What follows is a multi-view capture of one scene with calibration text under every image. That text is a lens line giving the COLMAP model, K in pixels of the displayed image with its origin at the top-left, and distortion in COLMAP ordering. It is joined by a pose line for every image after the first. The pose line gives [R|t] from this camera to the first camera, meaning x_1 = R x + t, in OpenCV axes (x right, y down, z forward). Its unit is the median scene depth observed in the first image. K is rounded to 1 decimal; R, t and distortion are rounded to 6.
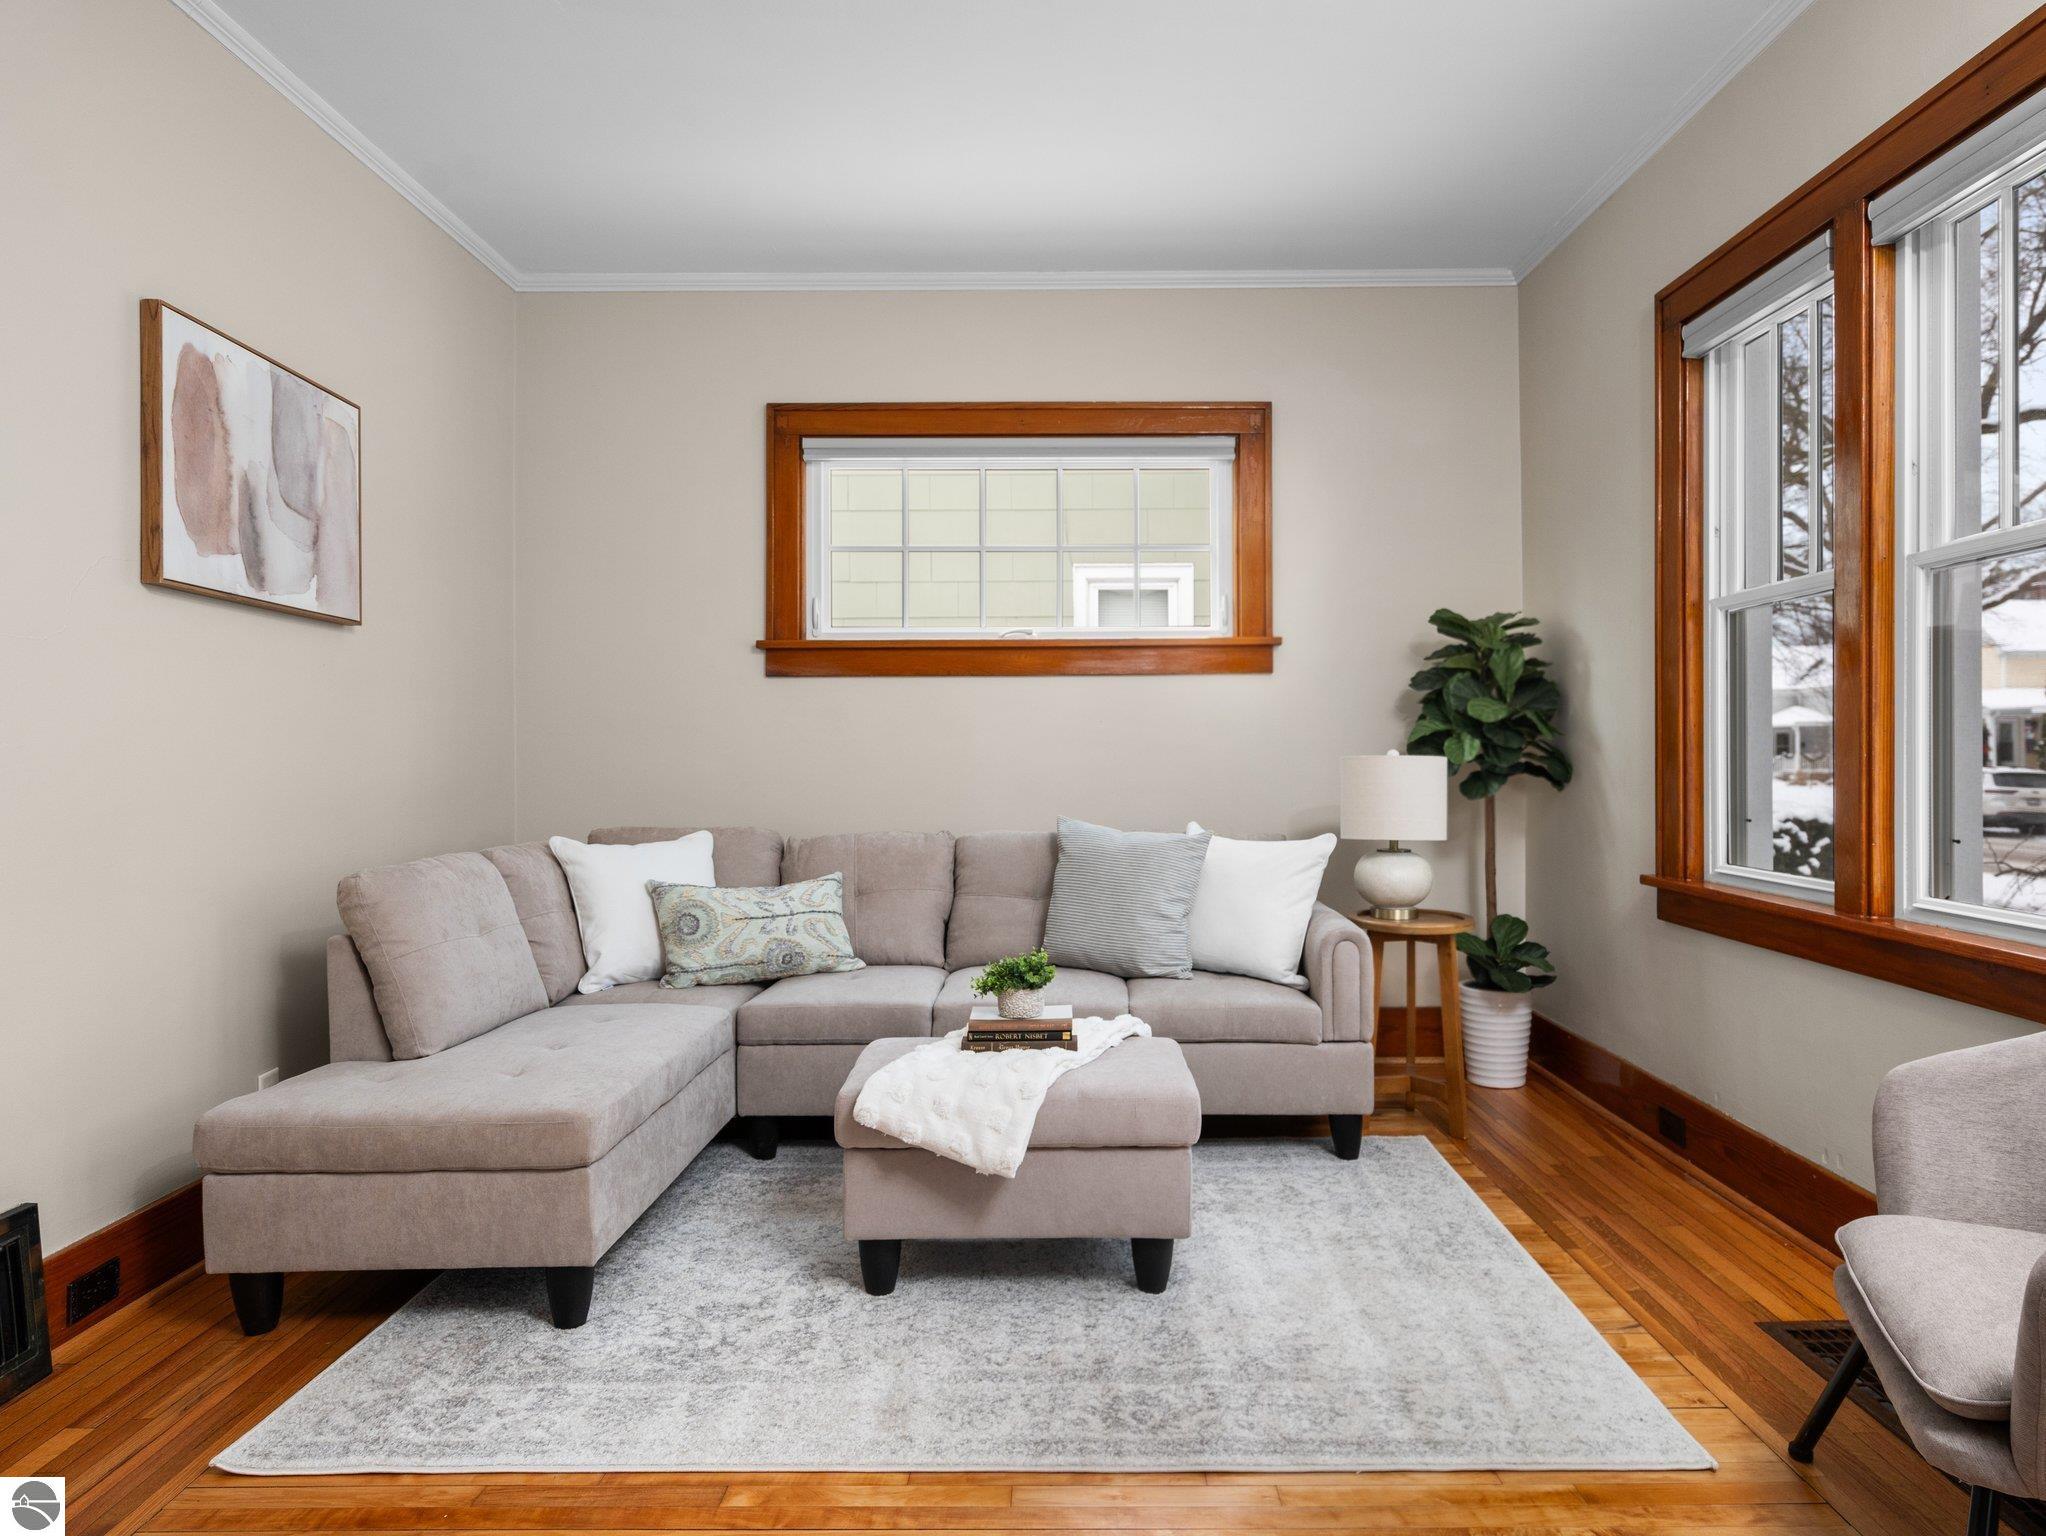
lens RADIAL K [[1220.1, 0, 1059.6], [0, 1220.1, 756.0], [0, 0, 1]] dist [-0.001254, 0.004911]
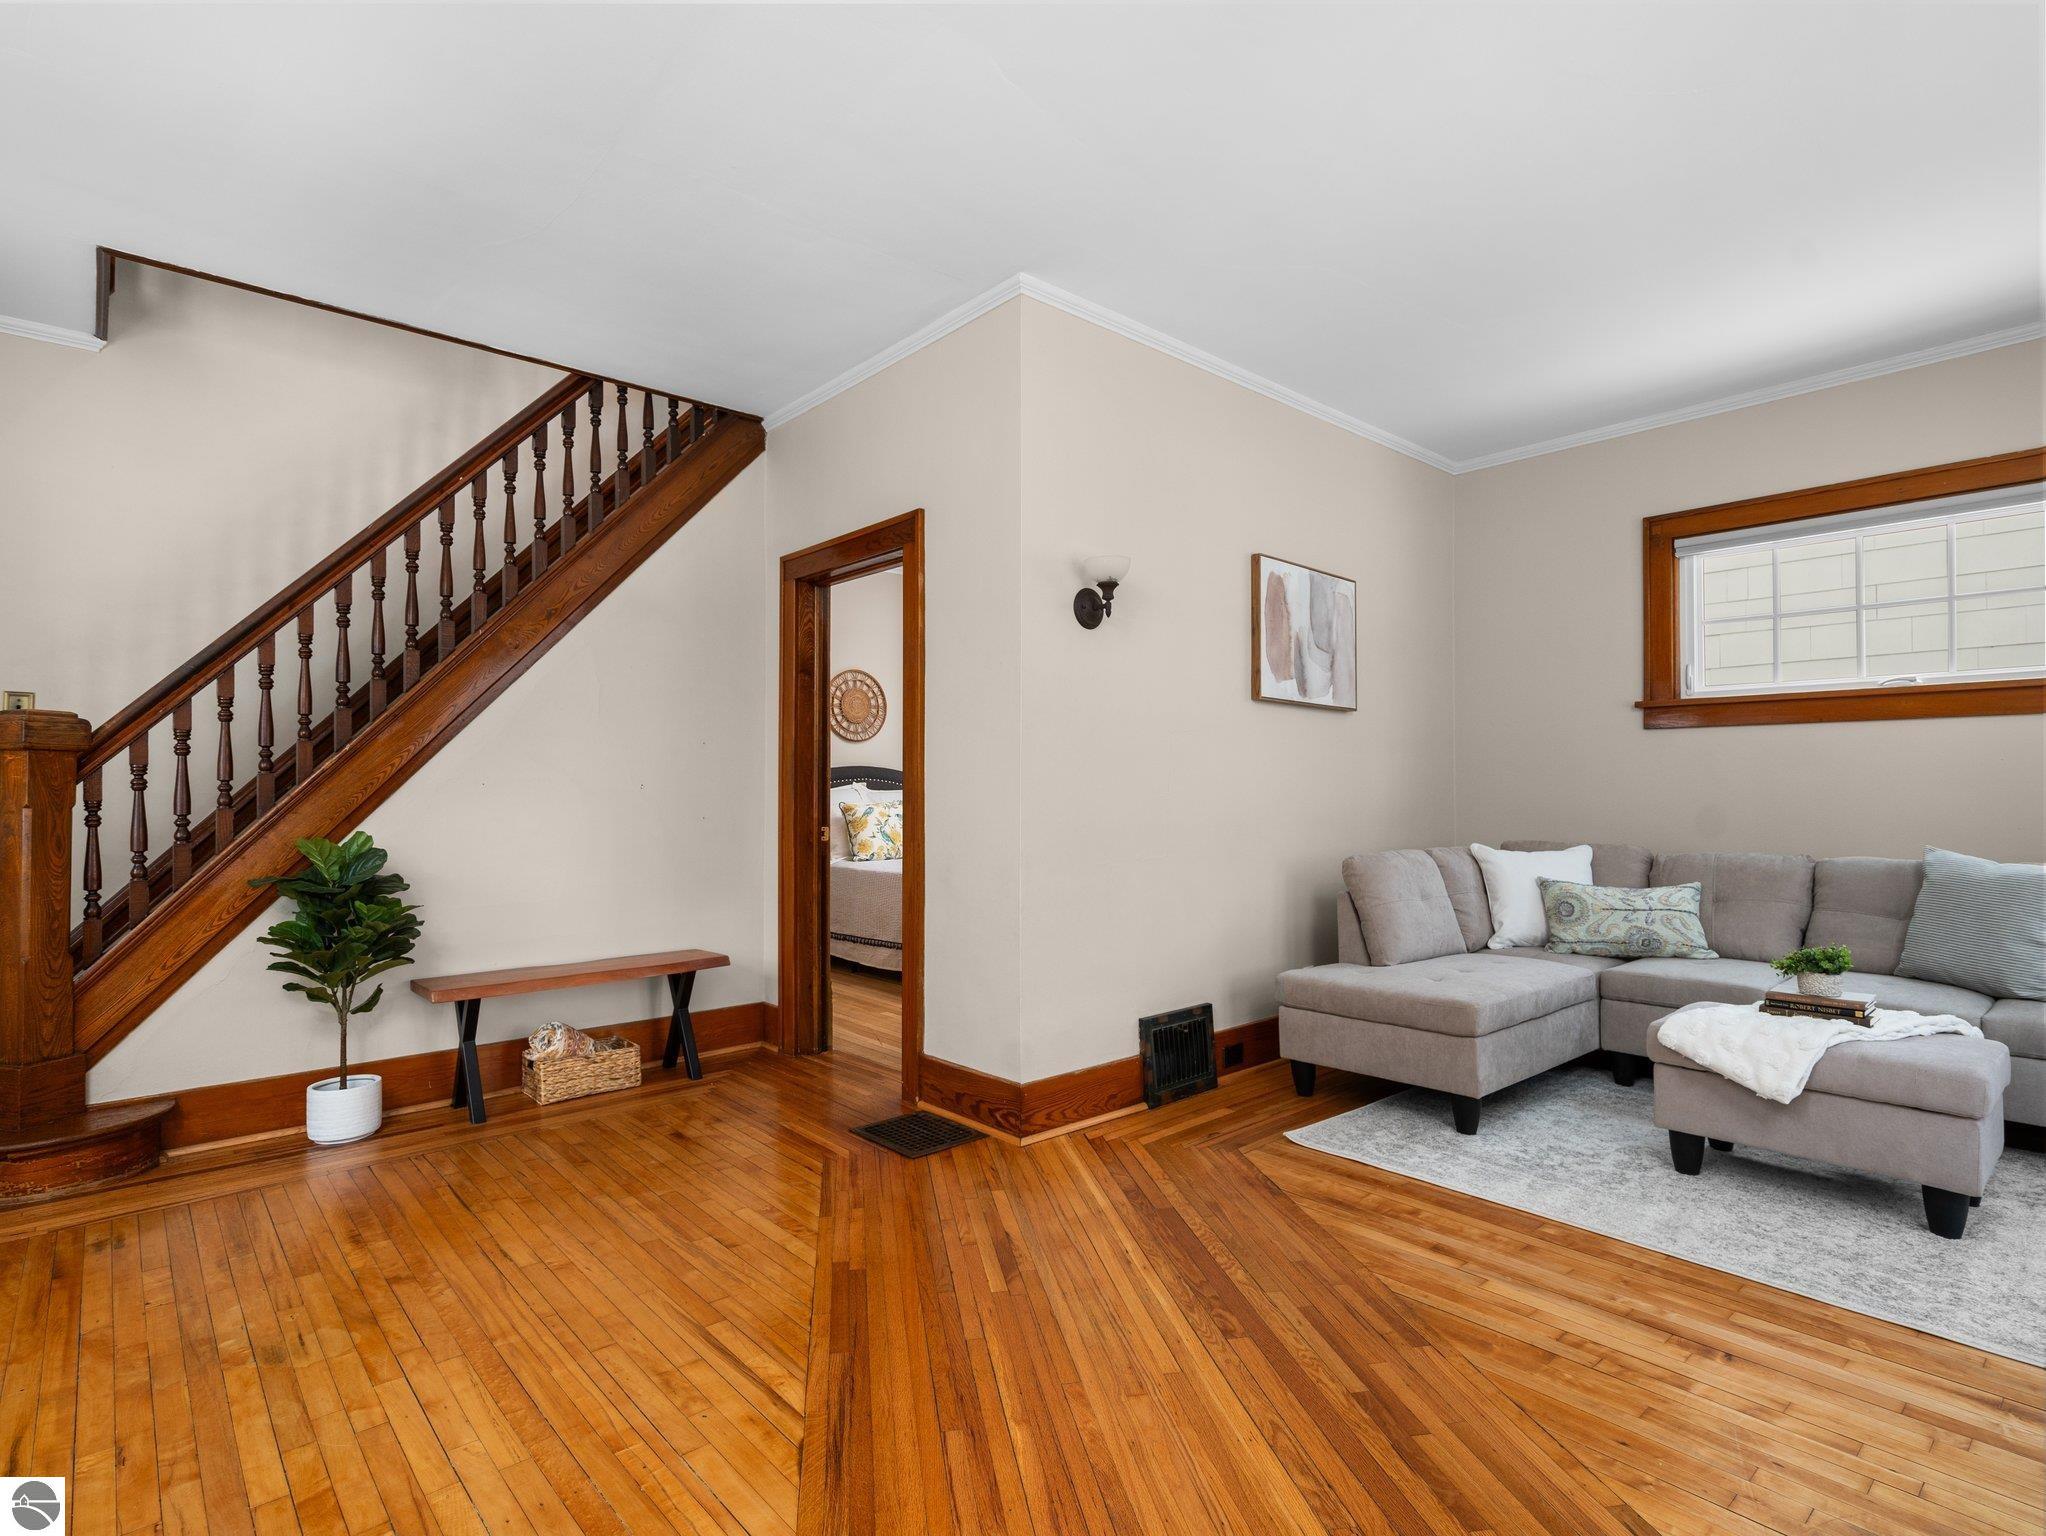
lens RADIAL K [[1033.6, 0, 1031.4], [0, 1033.6, 767.0], [0, 0, 1]] dist [-0.007308, 0.003351]
pose [[0.668071, -0.012479, -0.743993, 0.186334], [-0.004850, 0.999765, -0.021125, 0.001352], [0.744081, 0.017721, 0.667854, -0.282404]]
